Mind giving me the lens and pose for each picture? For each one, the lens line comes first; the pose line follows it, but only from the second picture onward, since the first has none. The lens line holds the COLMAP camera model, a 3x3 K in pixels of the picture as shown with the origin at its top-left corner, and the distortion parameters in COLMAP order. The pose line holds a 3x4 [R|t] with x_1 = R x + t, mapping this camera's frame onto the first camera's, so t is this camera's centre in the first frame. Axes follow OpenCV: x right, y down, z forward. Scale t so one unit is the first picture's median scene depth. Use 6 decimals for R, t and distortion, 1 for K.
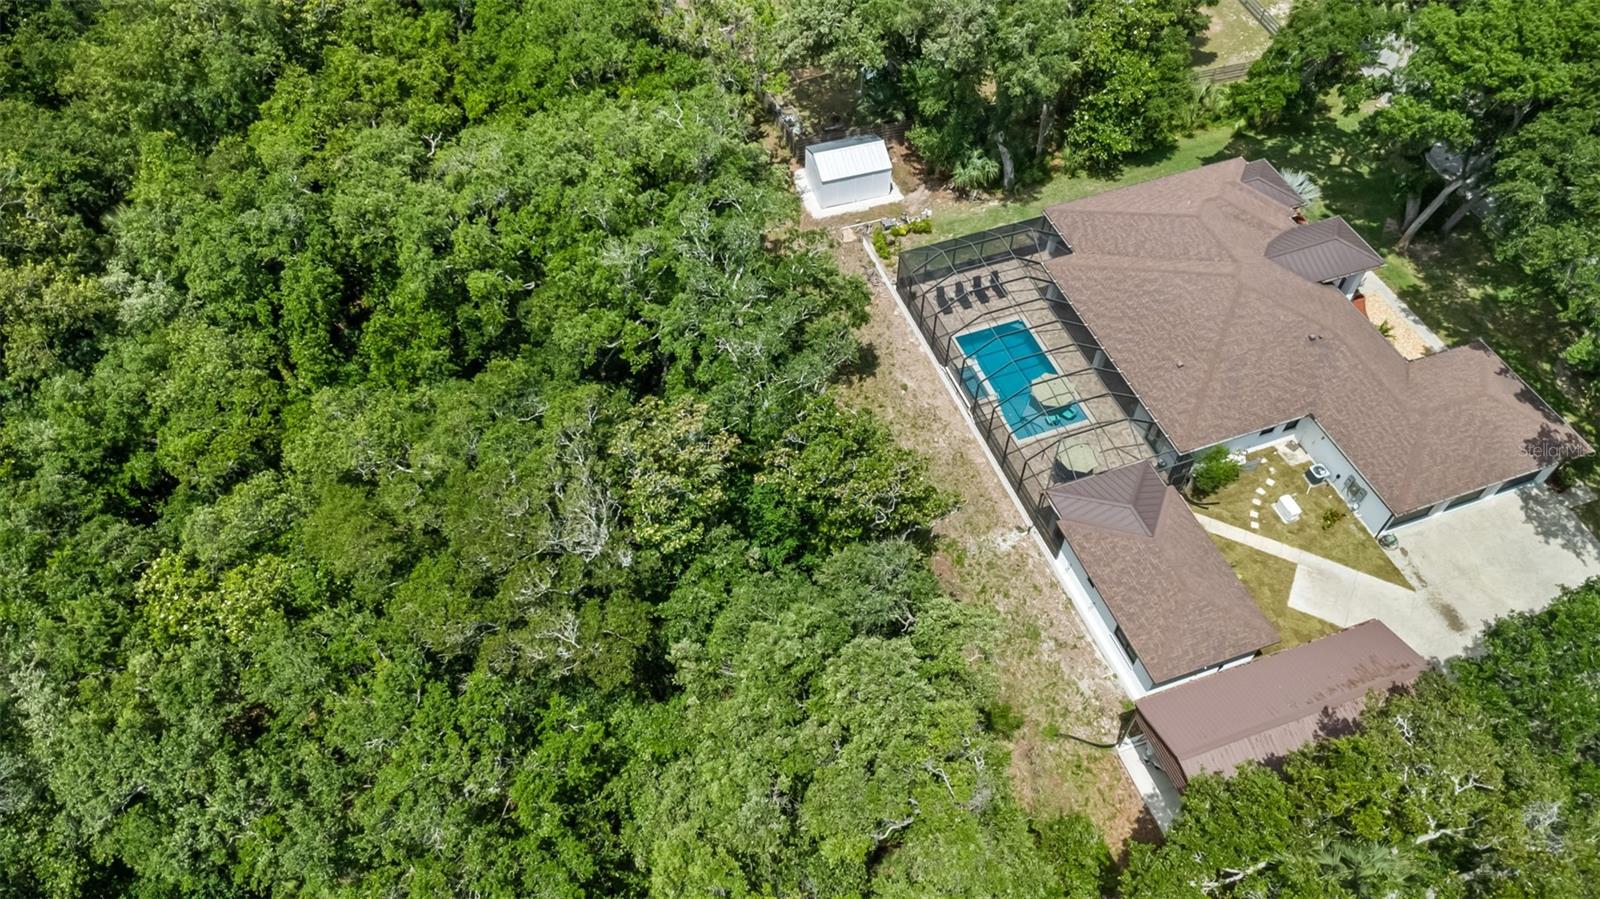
lens RADIAL K [[1098.7, 0, 785.3], [0, 1098.7, 448.3], [0, 0, 1]] dist [0.043190, -0.005801]
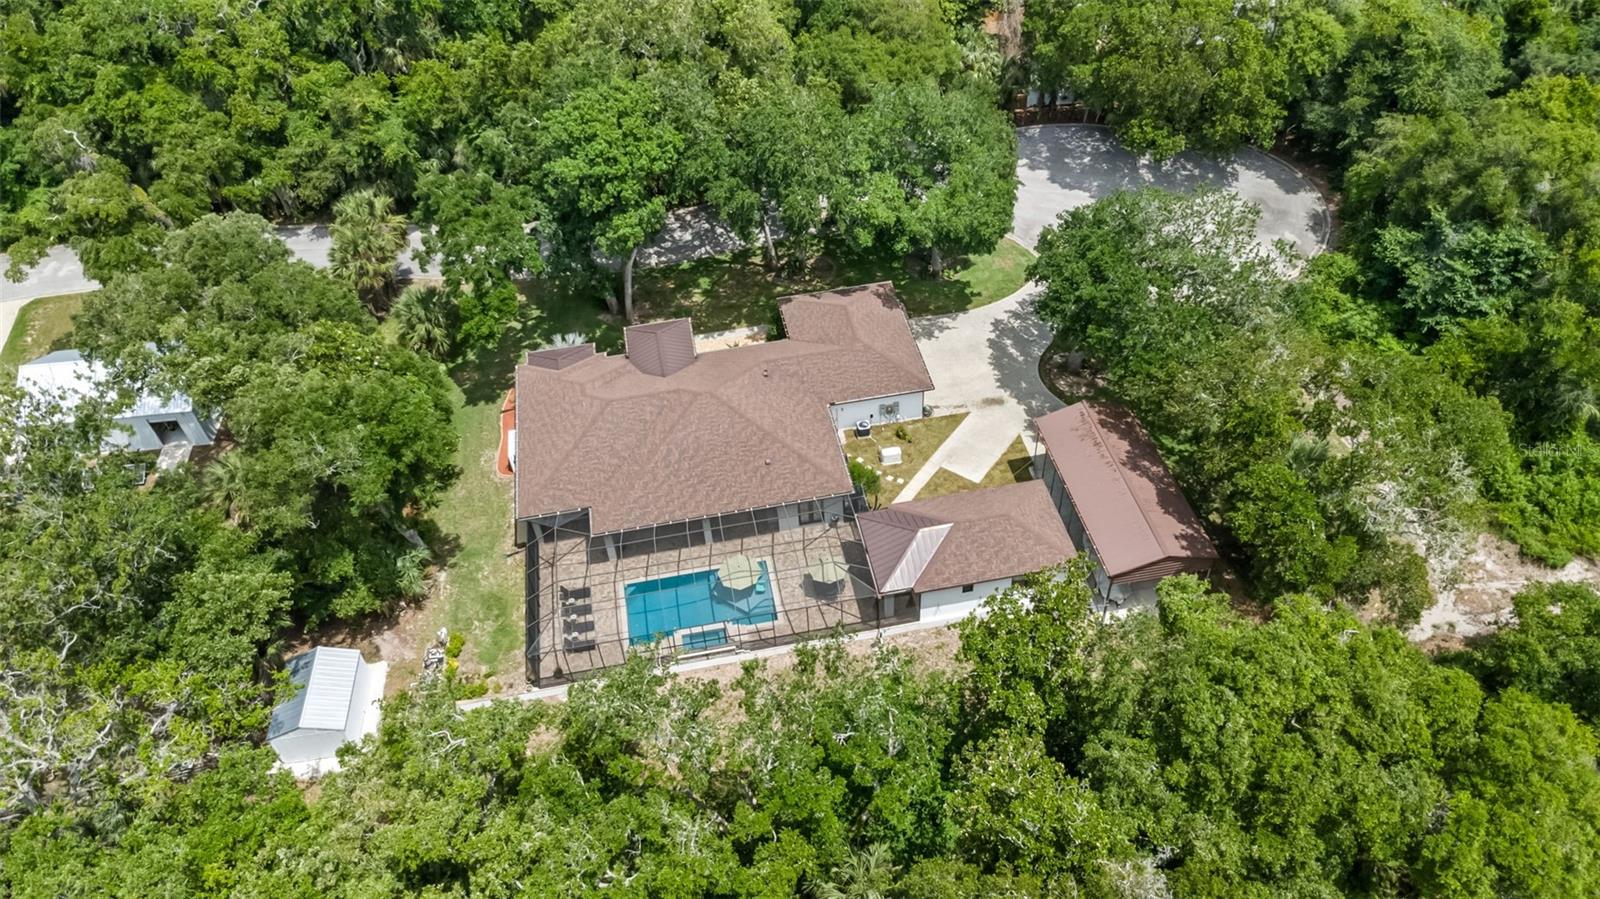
lens RADIAL K [[1098.7, 0, 799.8], [0, 1098.7, 455.4], [0, 0, 1]] dist [0.043190, -0.005801]
pose [[0.166565, -0.697122, 0.697336, -0.391873], [0.813477, 0.496821, 0.302363, -0.380931], [-0.557236, 0.516903, 0.649846, 0.266418]]
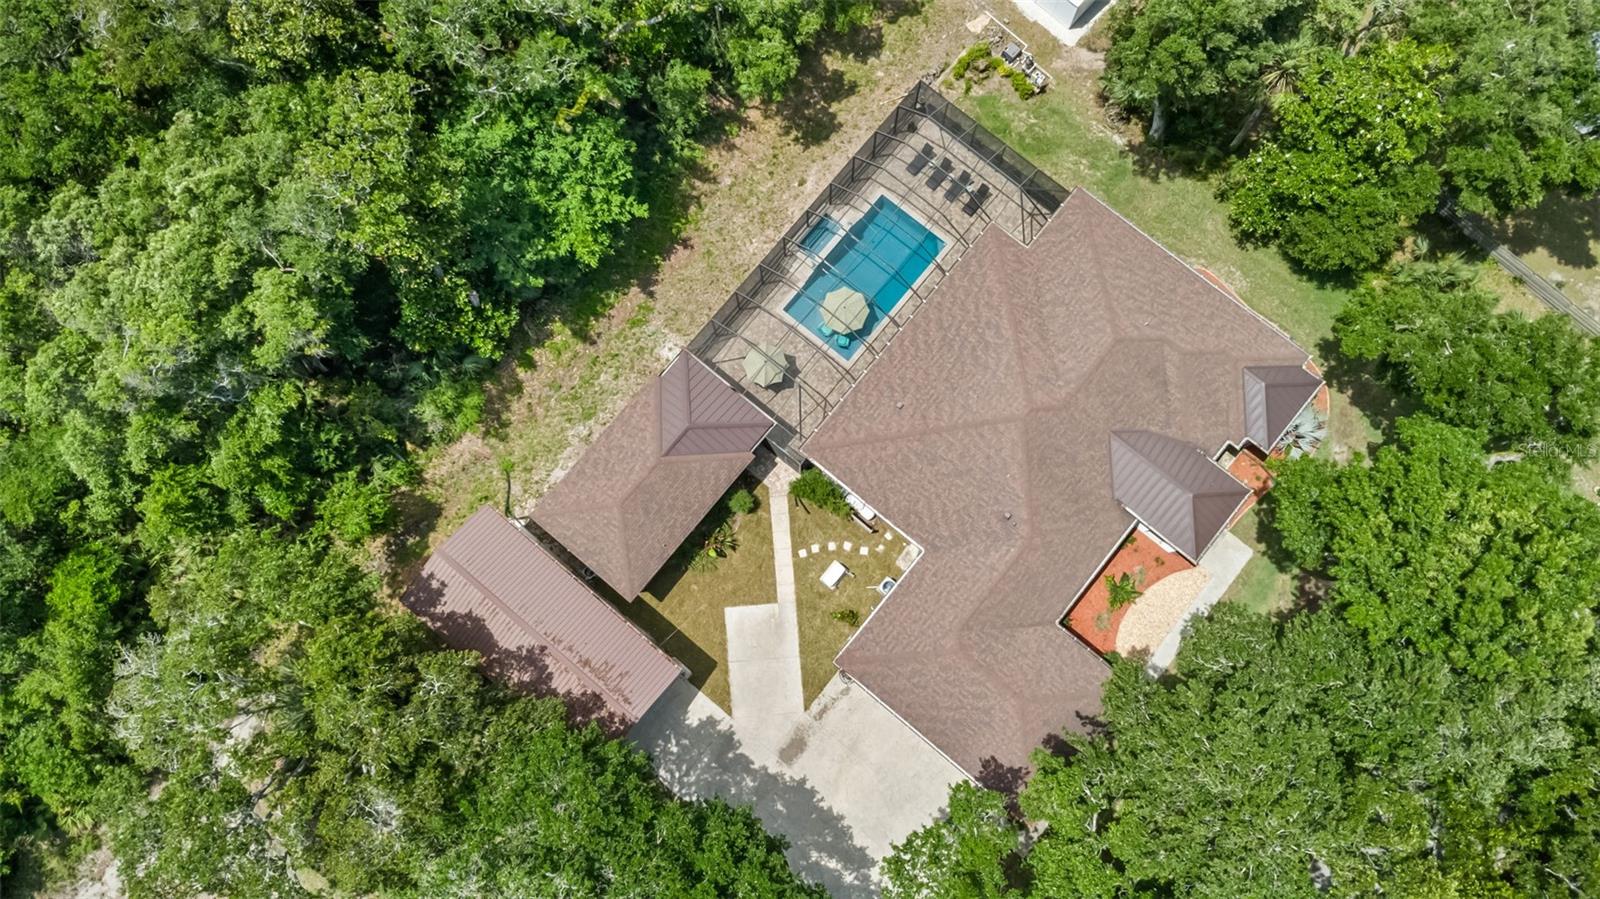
lens RADIAL K [[1098.7, 0, 803.1], [0, 1098.7, 457.2], [0, 0, 1]] dist [0.043190, -0.005801]
pose [[0.515321, 0.845509, -0.139855, 0.474405], [-0.677785, 0.501963, 0.537253, -0.479118], [0.524454, -0.182066, 0.831745, 0.205128]]
